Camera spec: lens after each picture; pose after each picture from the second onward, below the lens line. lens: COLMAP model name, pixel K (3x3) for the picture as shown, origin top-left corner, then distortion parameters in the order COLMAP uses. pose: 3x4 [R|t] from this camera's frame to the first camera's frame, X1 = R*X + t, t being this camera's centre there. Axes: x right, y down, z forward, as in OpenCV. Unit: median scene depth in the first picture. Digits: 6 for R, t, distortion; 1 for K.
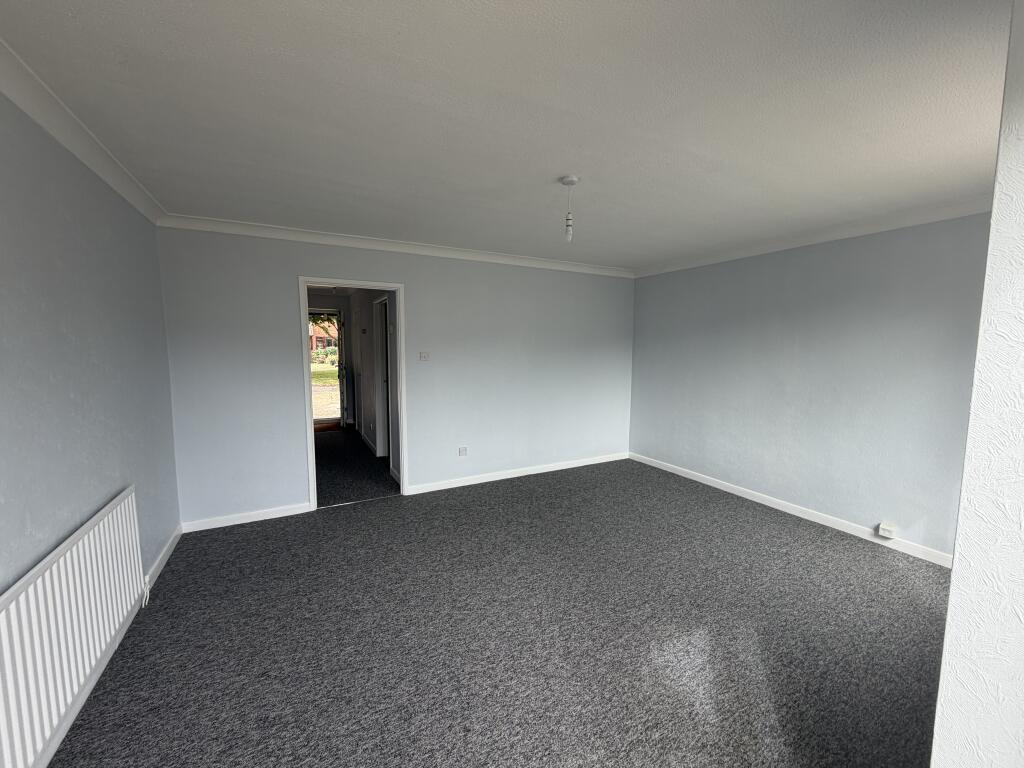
lens RADIAL K [[408.1, 0, 514.6], [0, 408.1, 384.3], [0, 0, 1]] dist [0.001034, -0.000342]
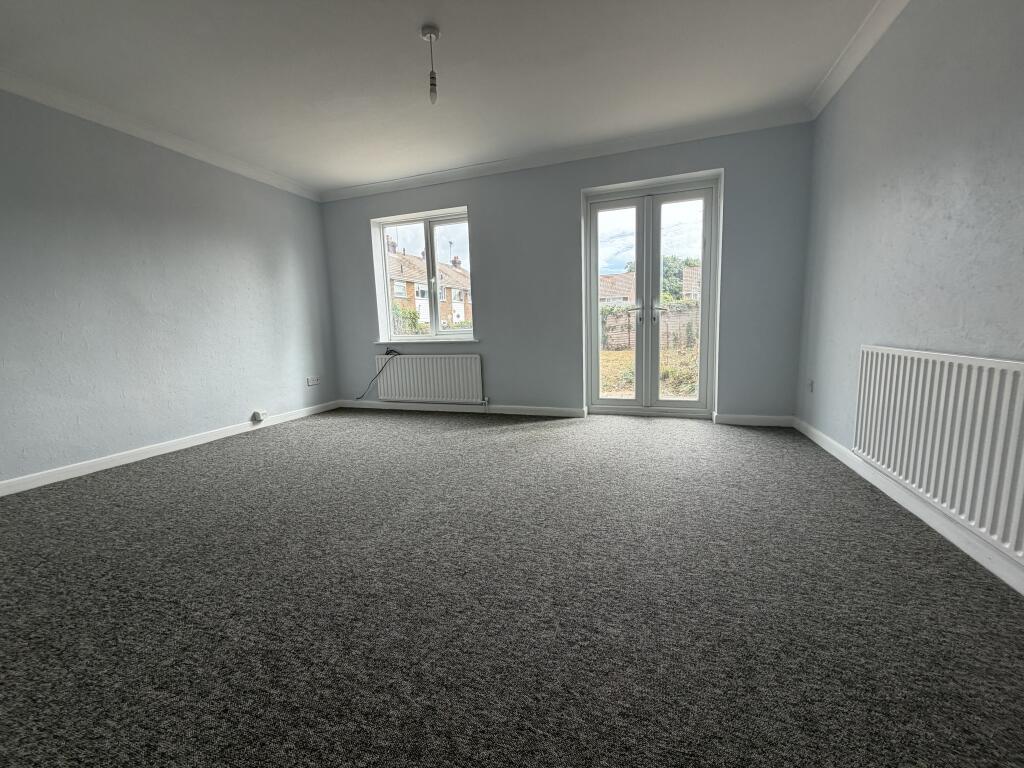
lens RADIAL K [[408.1, 0, 514.6], [0, 408.1, 384.3], [0, 0, 1]] dist [0.001034, -0.000342]
pose [[-0.681330, -0.087692, 0.726705, -0.549494], [0.097367, 0.973118, 0.208714, 0.074377], [-0.725472, 0.212960, -0.654476, 1.222448]]
